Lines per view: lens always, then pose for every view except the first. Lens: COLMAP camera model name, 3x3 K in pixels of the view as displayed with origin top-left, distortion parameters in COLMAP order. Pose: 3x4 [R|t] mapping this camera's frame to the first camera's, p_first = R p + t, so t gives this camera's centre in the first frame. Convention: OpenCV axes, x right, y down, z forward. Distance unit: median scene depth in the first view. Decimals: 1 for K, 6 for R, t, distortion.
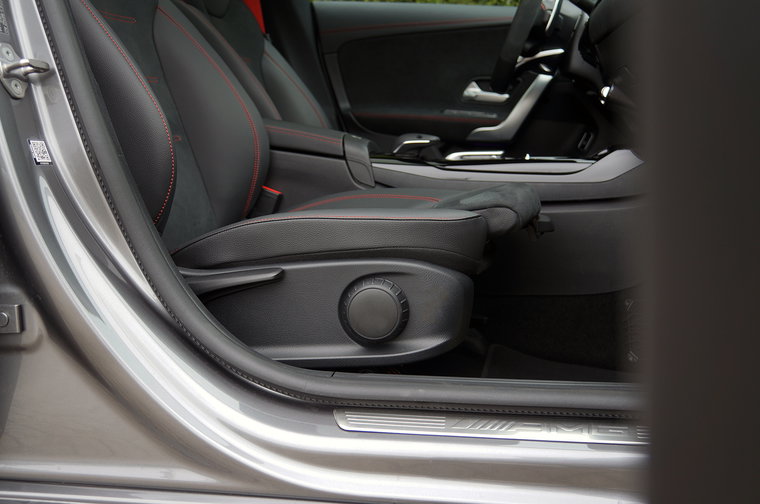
lens RADIAL K [[921.5, 0, 380.0], [0, 921.5, 252.0], [0, 0, 1]] dist [0.014138, 0.009340]
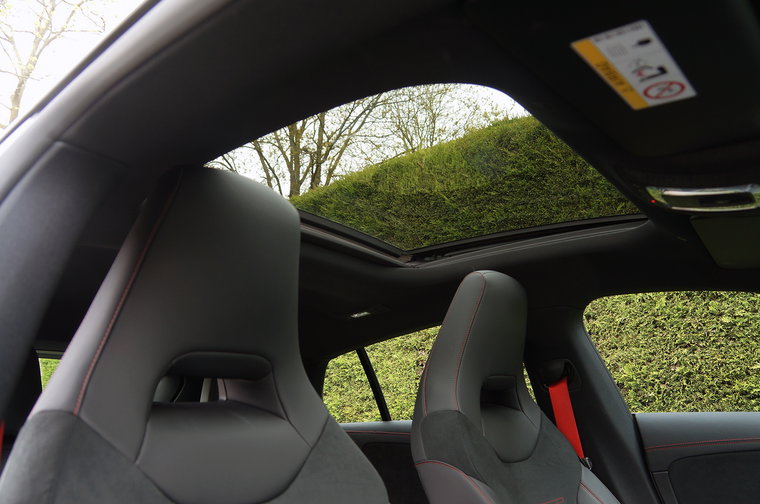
lens RADIAL K [[594.0, 0, 380.0], [0, 594.0, 252.0], [0, 0, 1]] dist [-0.174637, 0.130276]
pose [[0.858081, -0.162476, -0.487132, 0.018140], [-0.037451, 0.926299, -0.374925, -0.252215], [0.512146, 0.339960, 0.788755, 0.453561]]
